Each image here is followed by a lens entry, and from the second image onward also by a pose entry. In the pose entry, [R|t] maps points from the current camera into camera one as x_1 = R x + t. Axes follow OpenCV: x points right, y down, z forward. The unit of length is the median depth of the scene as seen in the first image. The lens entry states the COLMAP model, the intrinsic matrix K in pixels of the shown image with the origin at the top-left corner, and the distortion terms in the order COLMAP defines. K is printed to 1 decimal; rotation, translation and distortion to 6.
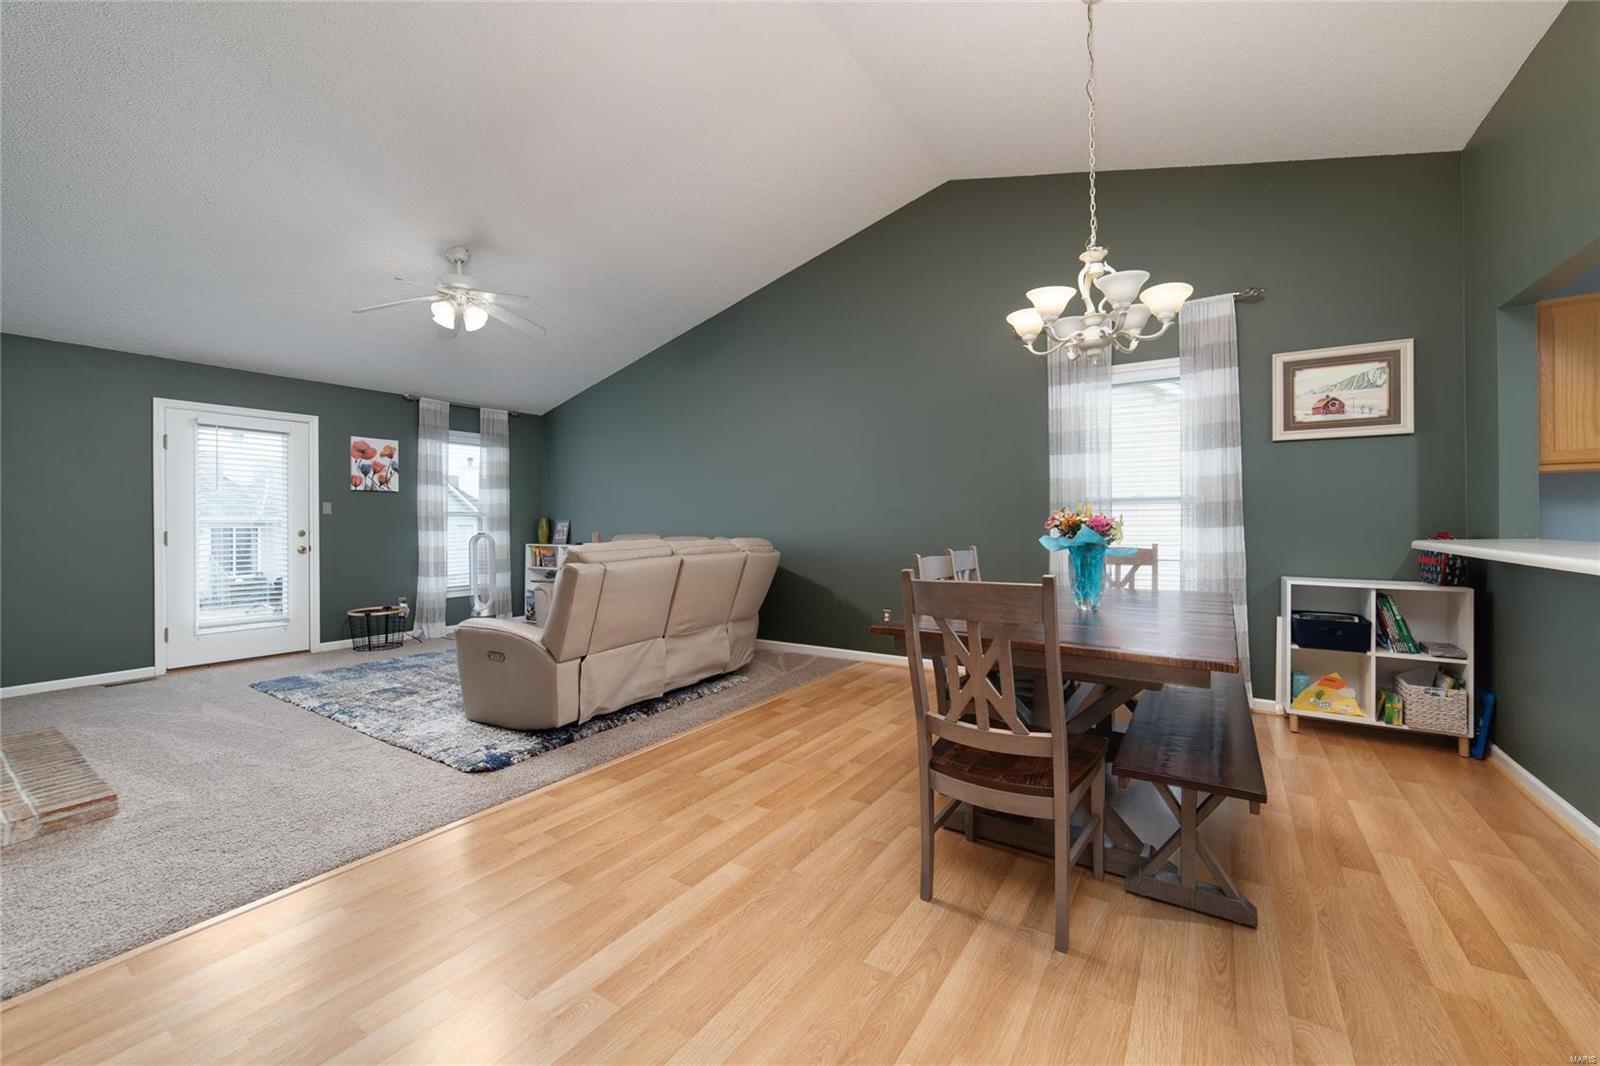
lens RADIAL K [[626.9, 0, 801.6], [0, 626.9, 530.4], [0, 0, 1]] dist [-0.017130, 0.002761]
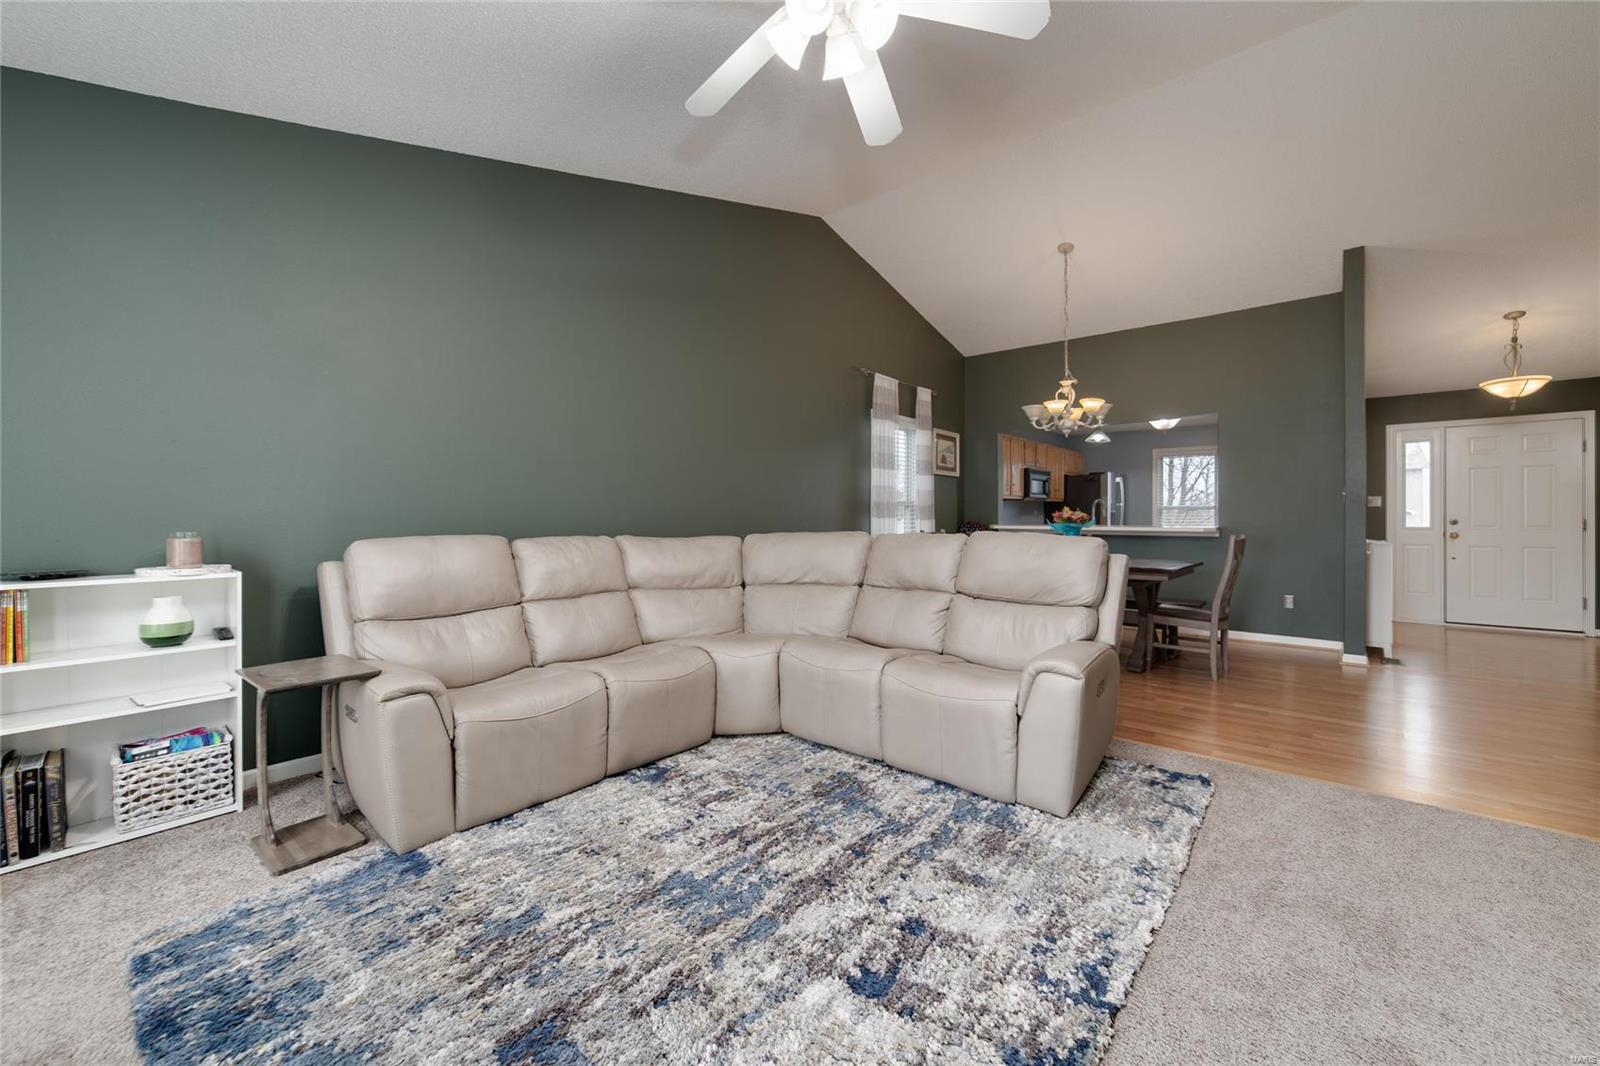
lens RADIAL K [[626.9, 0, 804.4], [0, 626.9, 522.1], [0, 0, 1]] dist [-0.017130, 0.002761]
pose [[0.123611, -0.000724, 0.992331, -0.749198], [0.010666, 0.999943, -0.000599, -0.000791], [-0.992273, 0.010658, 0.123611, 0.737019]]
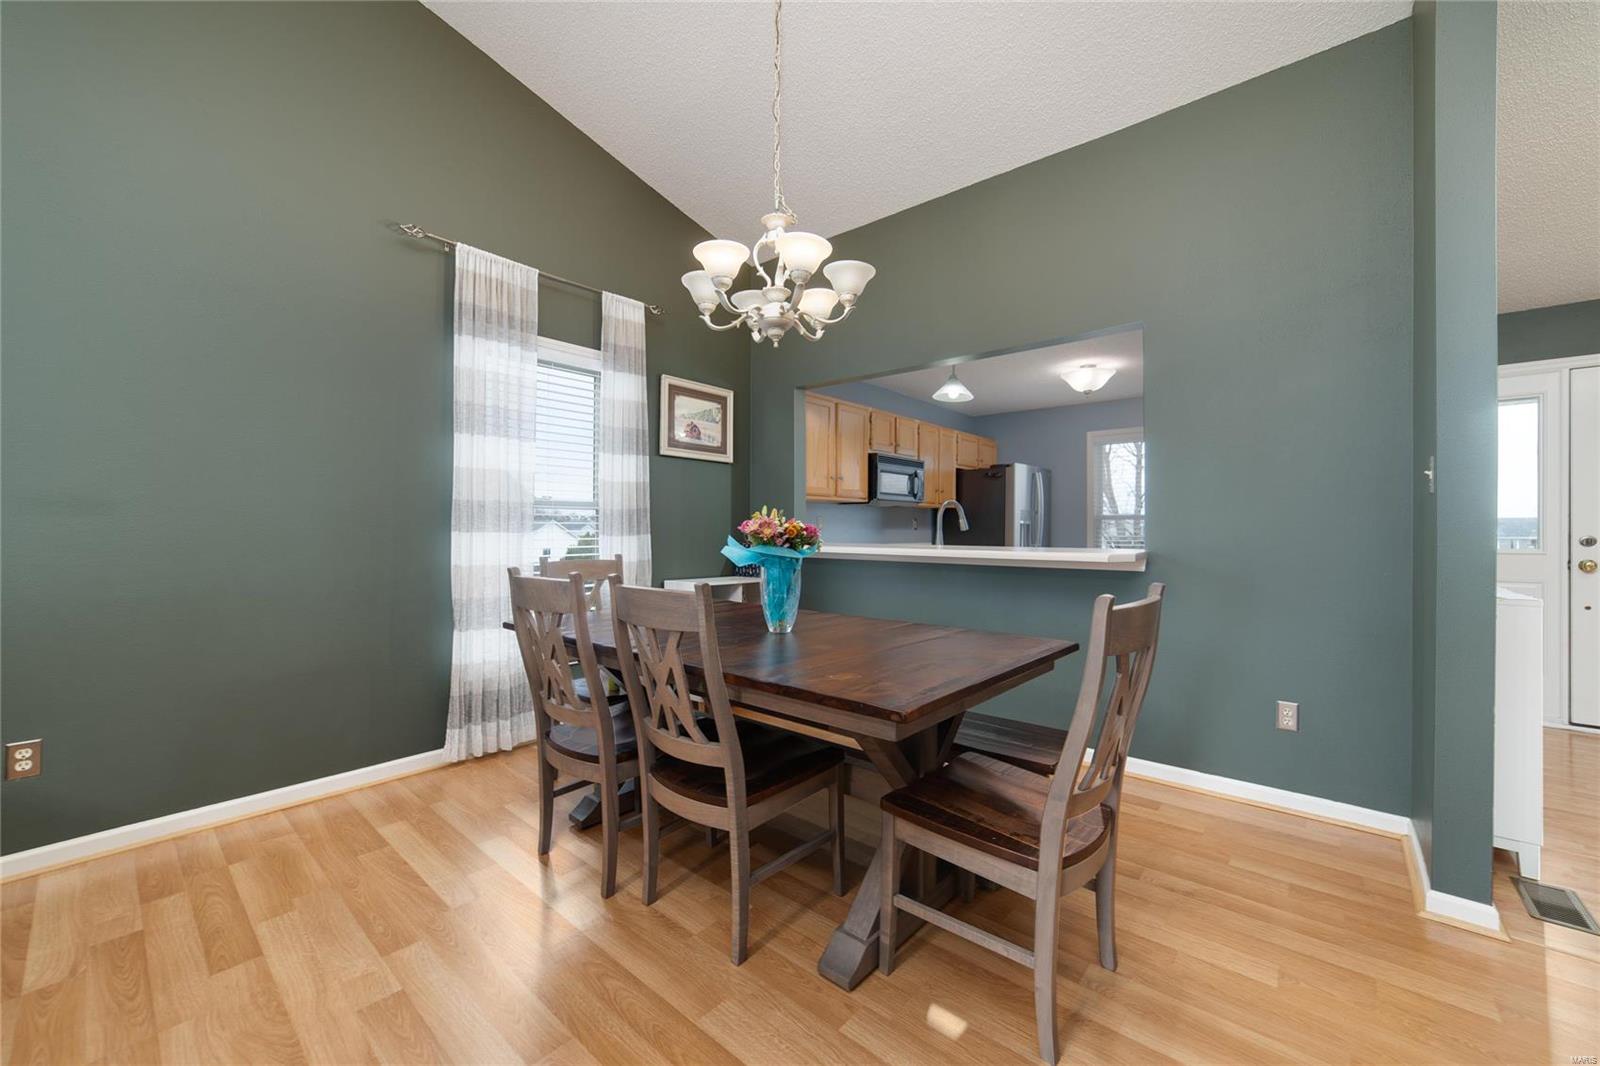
lens RADIAL K [[626.9, 0, 807.9], [0, 626.9, 524.6], [0, 0, 1]] dist [-0.017130, 0.002761]
pose [[0.116751, 0.014861, 0.993050, -0.181170], [0.007834, 0.999843, -0.015884, -0.002543], [-0.993130, 0.009634, 0.116616, 0.398205]]
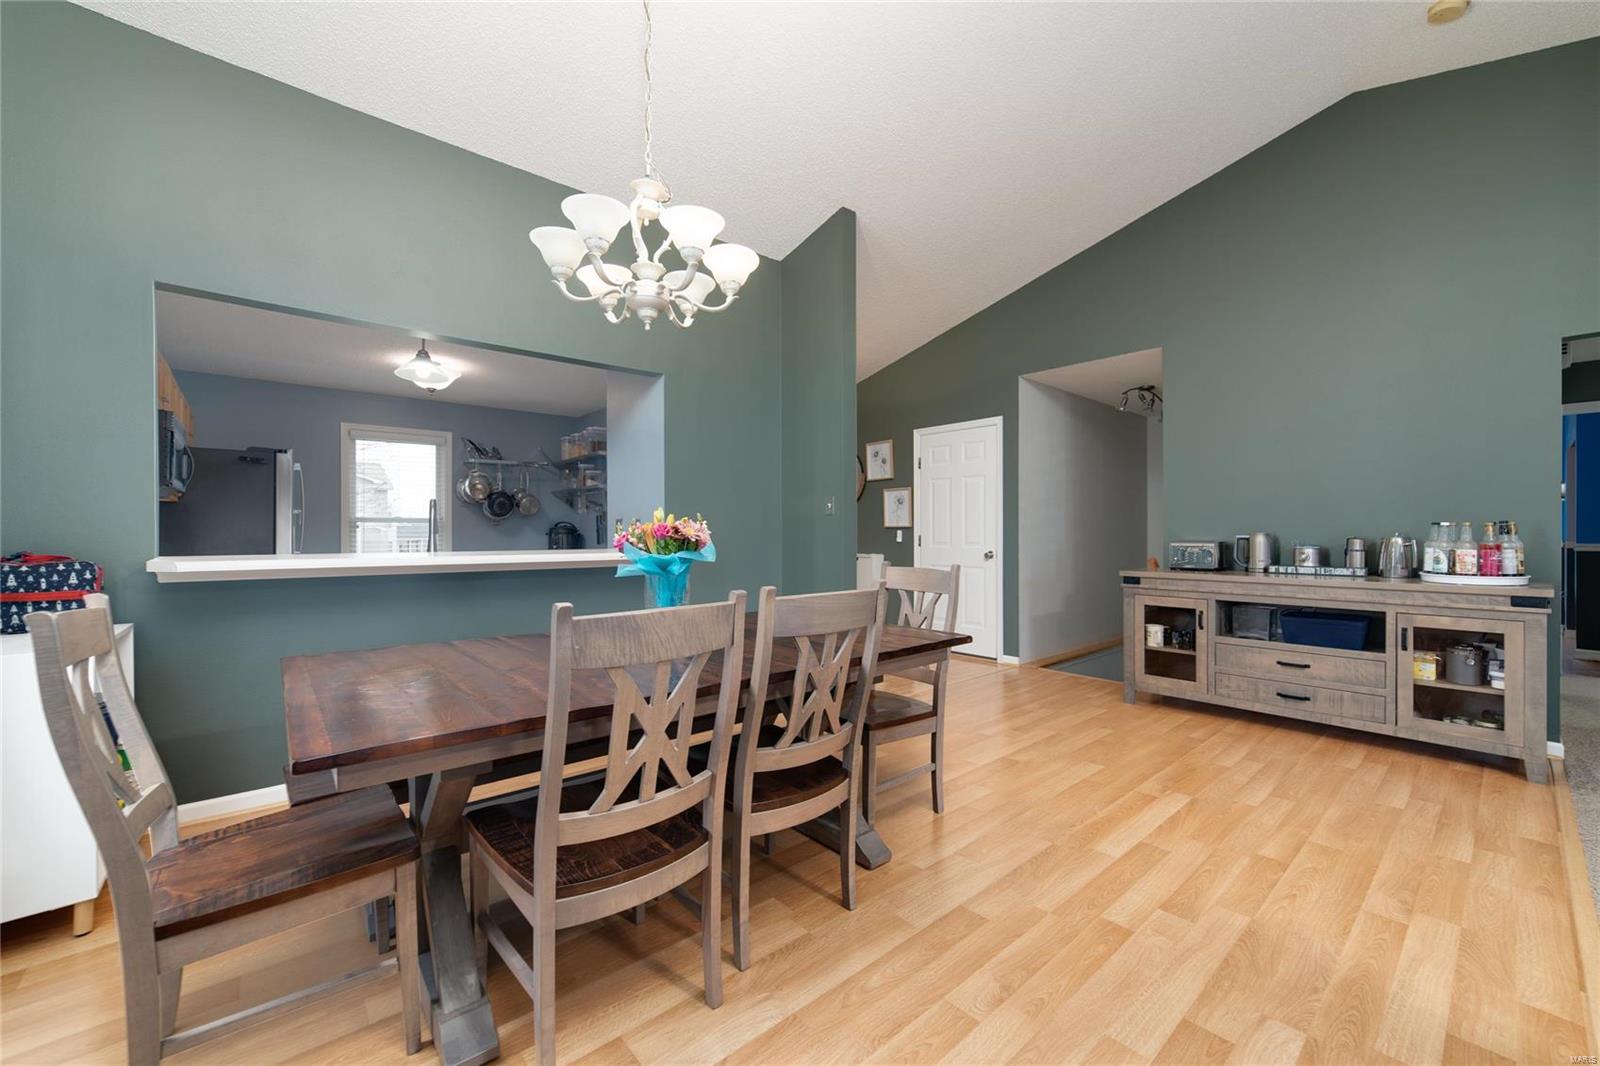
lens RADIAL K [[626.9, 0, 800.8], [0, 626.9, 531.6], [0, 0, 1]] dist [-0.017130, 0.002761]
pose [[-0.962740, 0.009888, 0.270247, 0.039538], [0.011886, 0.999913, 0.005758, -0.005962], [-0.270167, 0.008755, -0.962774, 0.790341]]
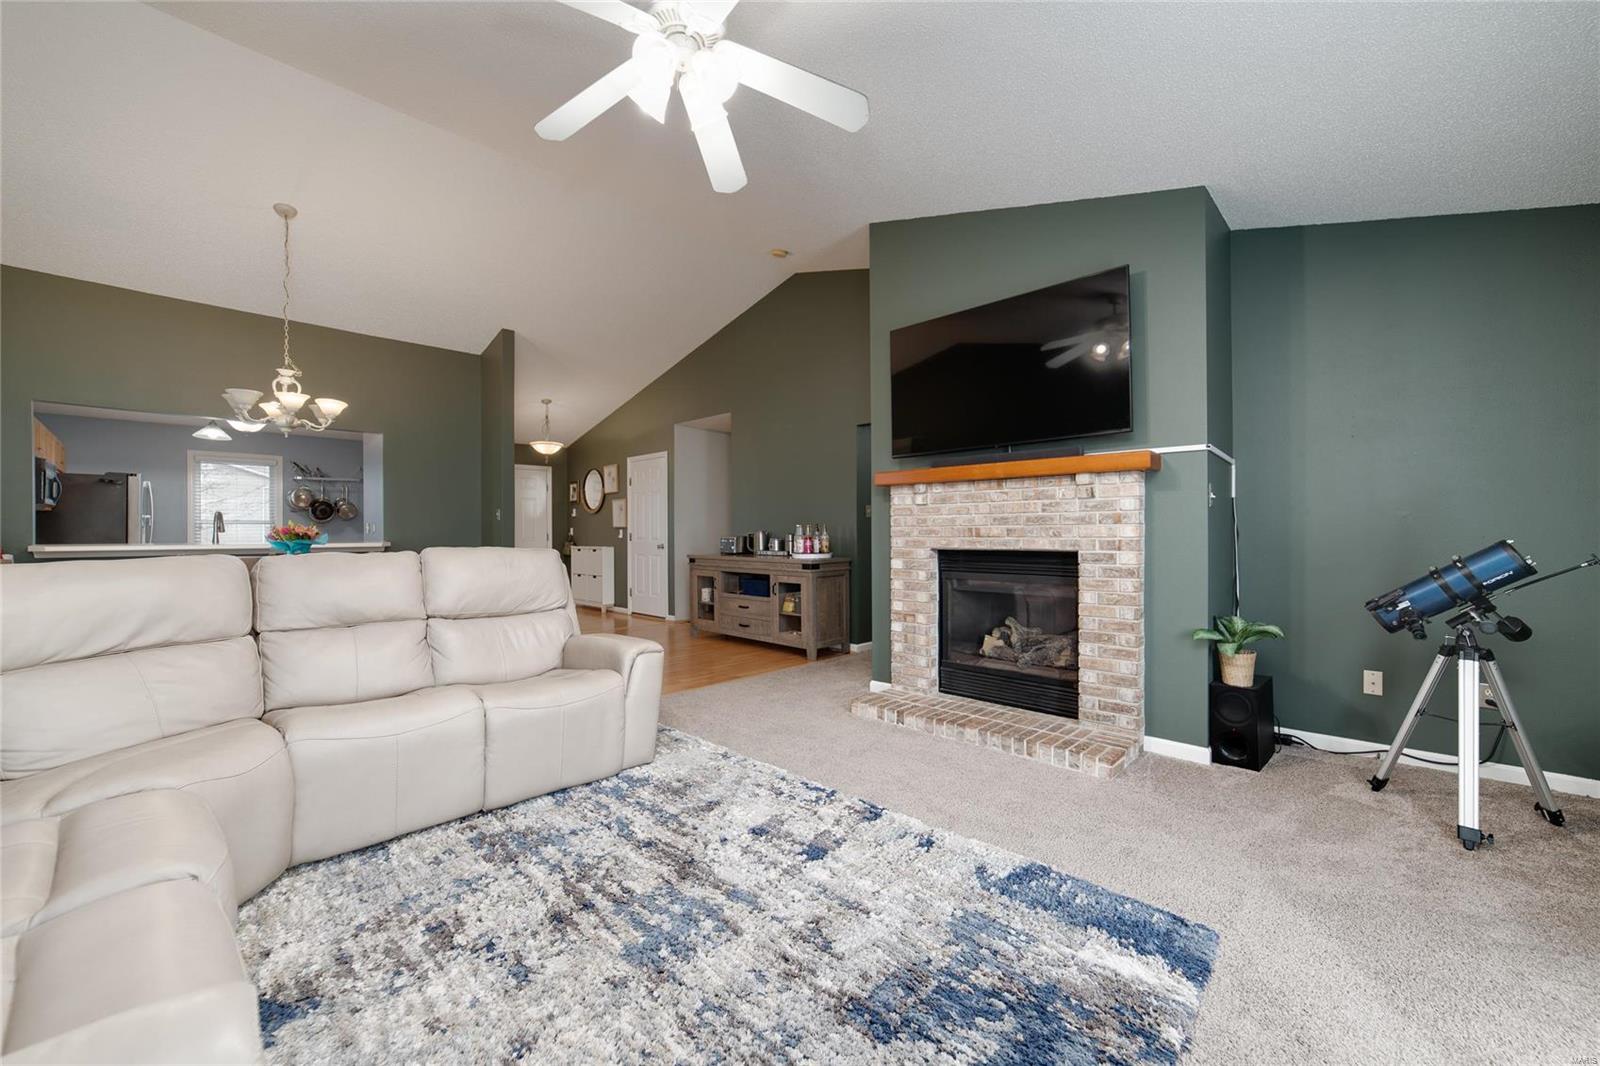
lens RADIAL K [[626.9, 0, 807.6], [0, 626.9, 524.4], [0, 0, 1]] dist [-0.017130, 0.002761]
pose [[-0.983394, 0.012987, 0.181019, -0.558262], [0.013064, 0.999914, -0.000767, -0.004995], [-0.181013, 0.001610, -0.983479, 1.107353]]
